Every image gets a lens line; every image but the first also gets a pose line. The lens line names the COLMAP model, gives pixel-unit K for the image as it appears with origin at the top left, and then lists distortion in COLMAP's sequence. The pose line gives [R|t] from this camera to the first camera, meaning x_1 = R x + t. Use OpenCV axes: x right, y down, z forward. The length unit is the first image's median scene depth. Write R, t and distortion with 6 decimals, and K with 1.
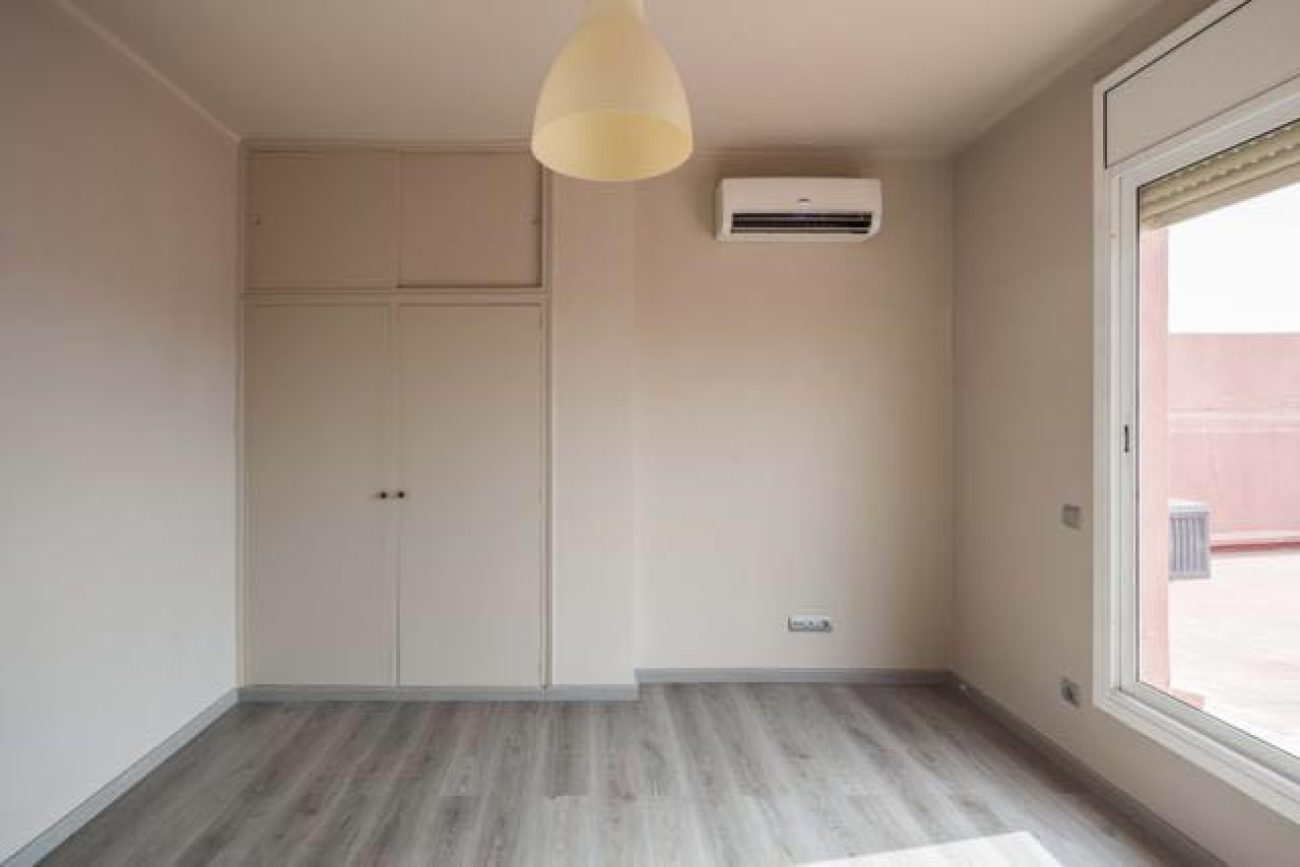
lens RADIAL K [[654.0, 0, 591.2], [0, 654.0, 411.8], [0, 0, 1]] dist [0.003104, 0.002883]
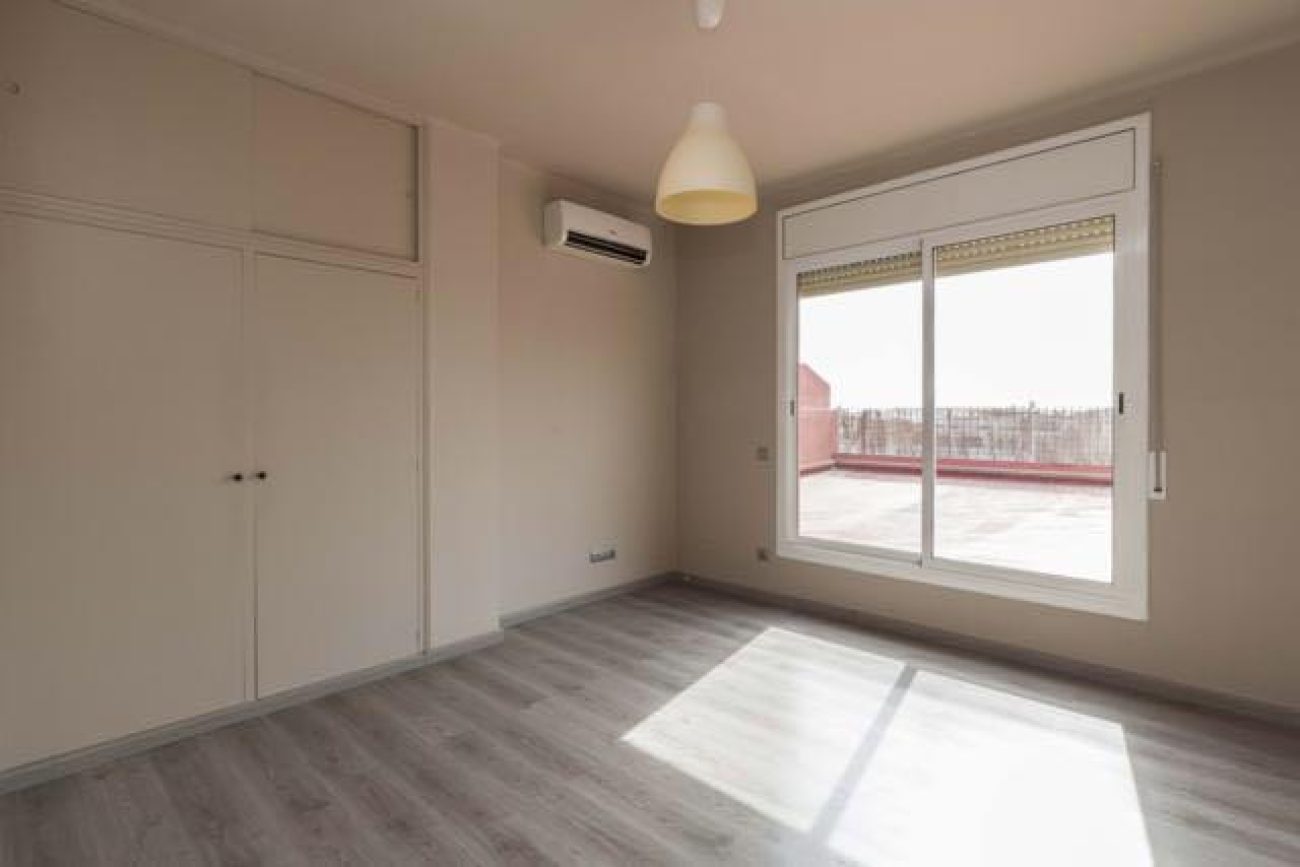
lens RADIAL K [[729.9, 0, 685.2], [0, 729.9, 416.4], [0, 0, 1]] dist [0.005418, -0.001143]
pose [[0.617350, 0.003809, 0.786679, -0.724860], [-0.006476, 0.999979, 0.000241, 0.047273], [-0.786662, -0.005243, 0.617362, -0.027751]]
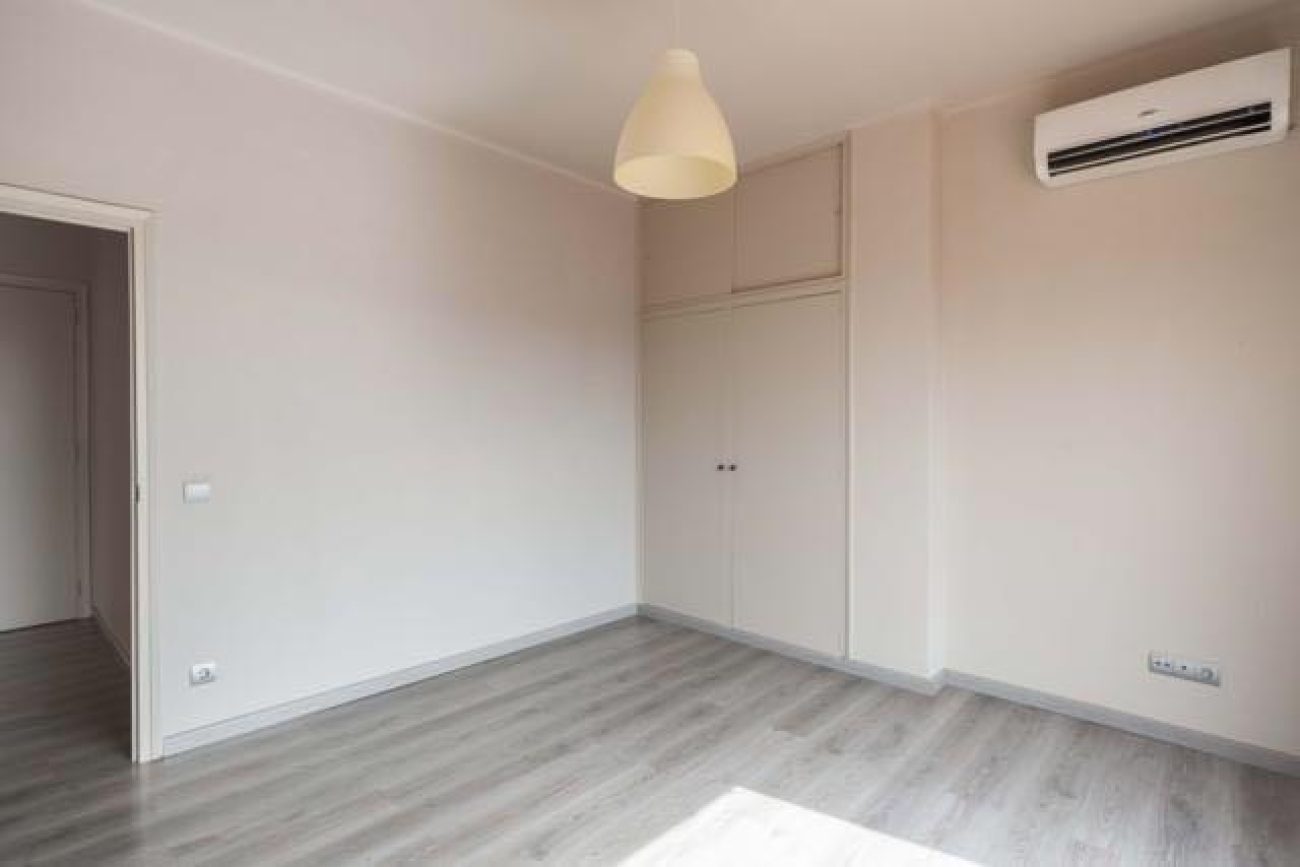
lens RADIAL K [[702.3, 0, 592.8], [0, 702.3, 415.4], [0, 0, 1]] dist [0.023016, -0.005830]
pose [[0.678878, -0.000959, -0.734250, 0.489515], [0.007357, 0.999958, 0.005497, 0.024026], [0.734214, -0.009133, 0.678857, -0.053551]]
